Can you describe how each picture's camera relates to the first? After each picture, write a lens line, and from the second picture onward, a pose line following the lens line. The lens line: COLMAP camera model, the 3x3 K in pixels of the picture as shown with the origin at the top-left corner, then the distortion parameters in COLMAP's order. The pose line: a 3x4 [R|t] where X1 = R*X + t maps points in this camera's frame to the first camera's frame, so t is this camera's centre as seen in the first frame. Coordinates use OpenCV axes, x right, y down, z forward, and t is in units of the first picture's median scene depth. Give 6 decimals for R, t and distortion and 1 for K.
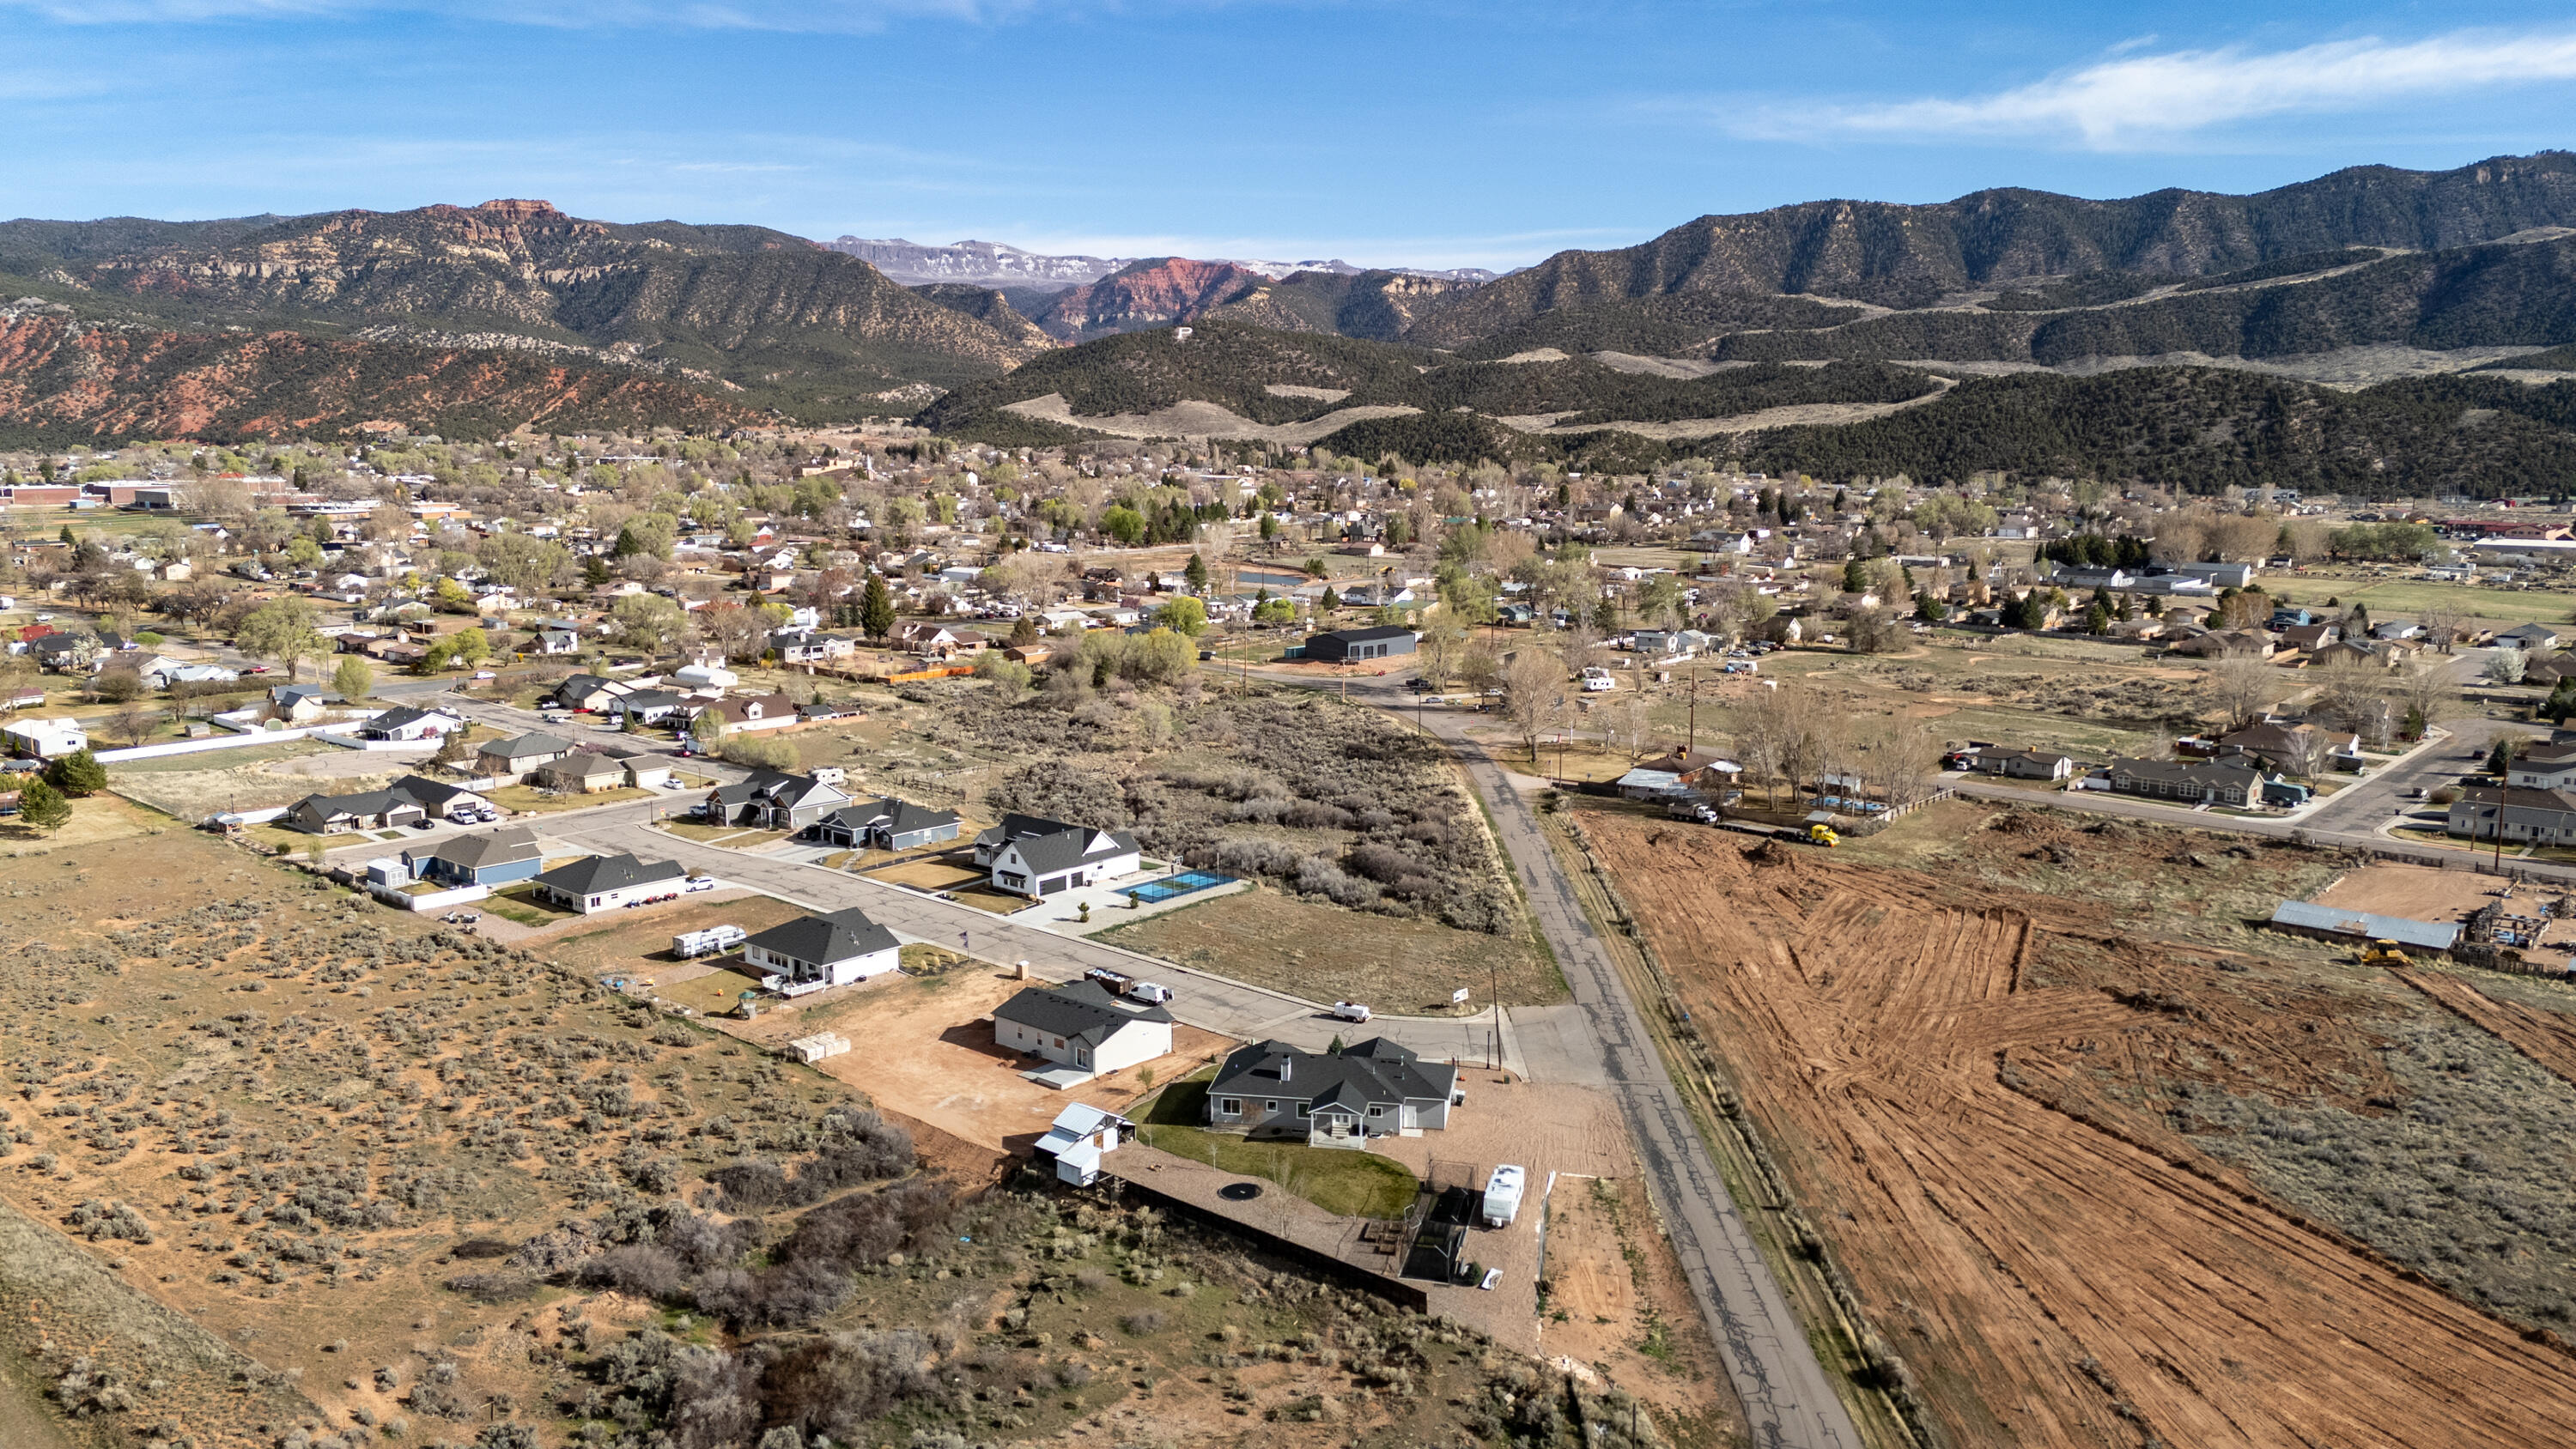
lens RADIAL K [[1887.2, 0, 1286.3], [0, 1887.2, 715.4], [0, 0, 1]] dist [0.087274, -0.082250]
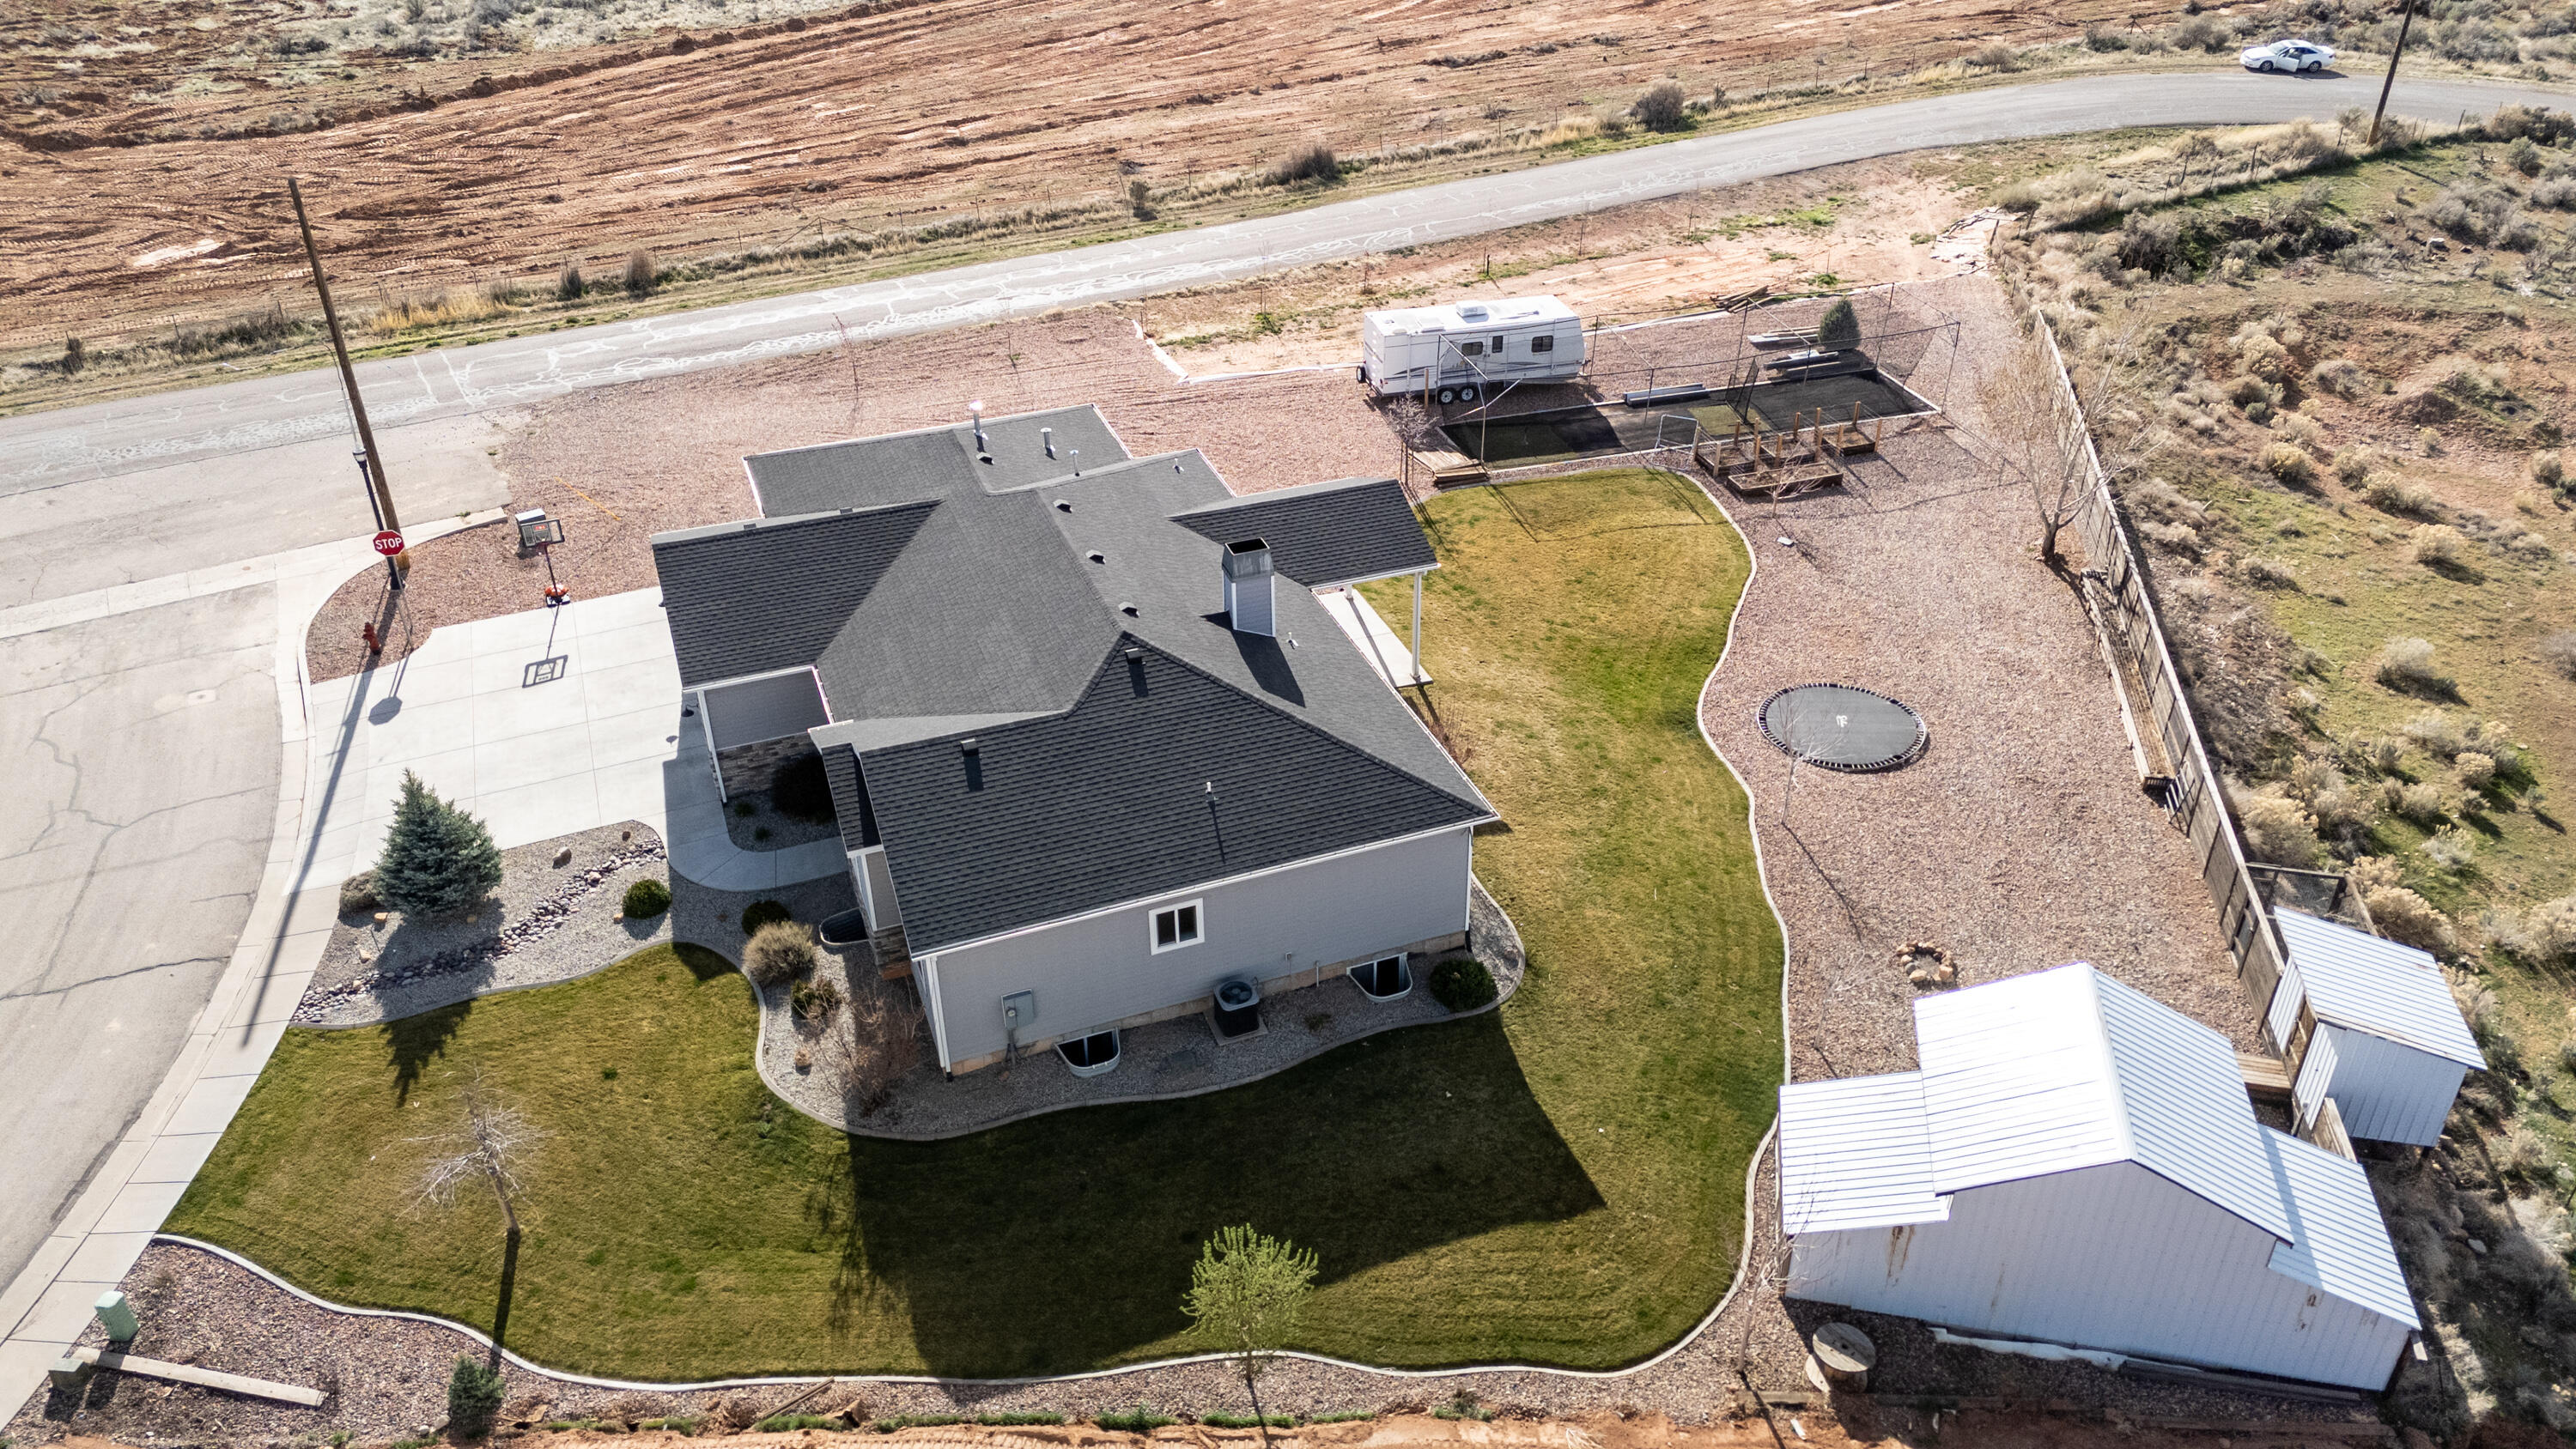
lens RADIAL K [[1887.2, 0, 1286.3], [0, 1887.2, 715.4], [0, 0, 1]] dist [0.087274, -0.082250]
pose [[-0.518793, -0.447756, 0.728264, -0.061830], [0.134881, 0.798331, 0.586920, 0.024614], [-0.844192, 0.402719, -0.353775, 0.394144]]
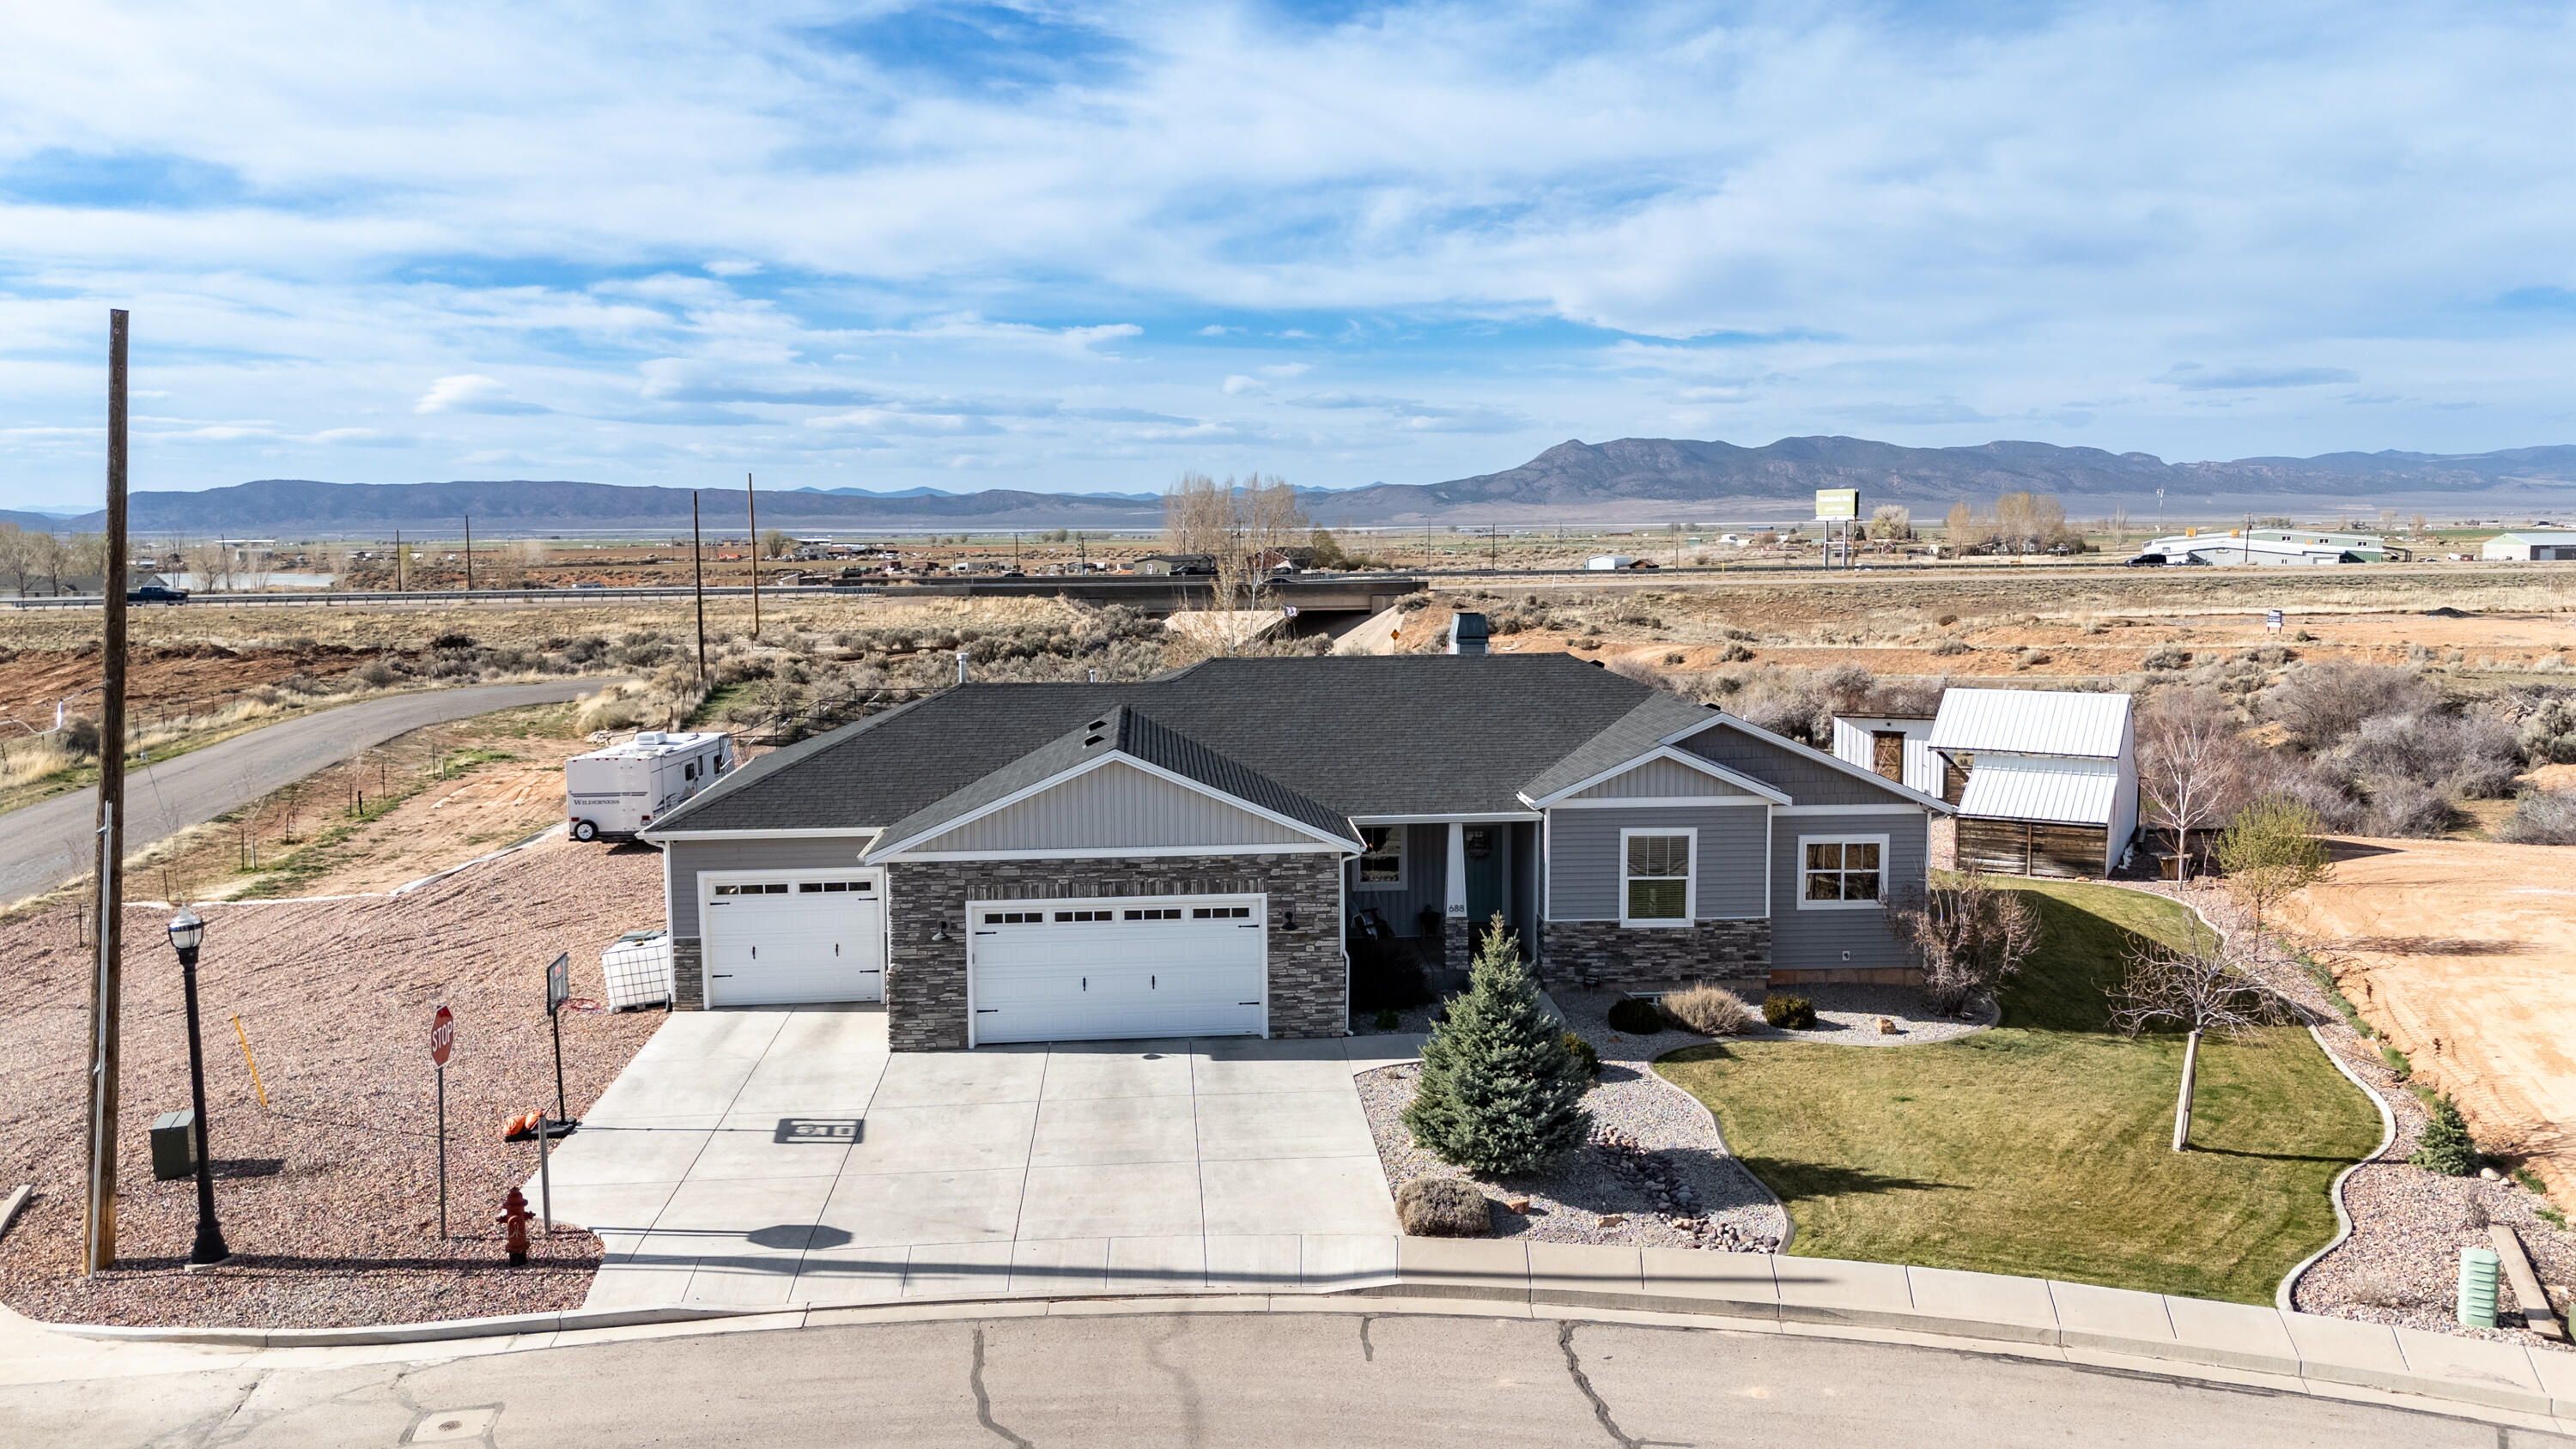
lens RADIAL K [[1890.1, 0, 1288.0], [0, 1890.1, 724.5], [0, 0, 1]] dist [0.069725, -0.050324]
pose [[-0.966805, 0.038894, -0.252538, 0.029850], [-0.026142, 0.968104, 0.249180, 0.049875], [0.254175, 0.247510, -0.934951, 0.441566]]
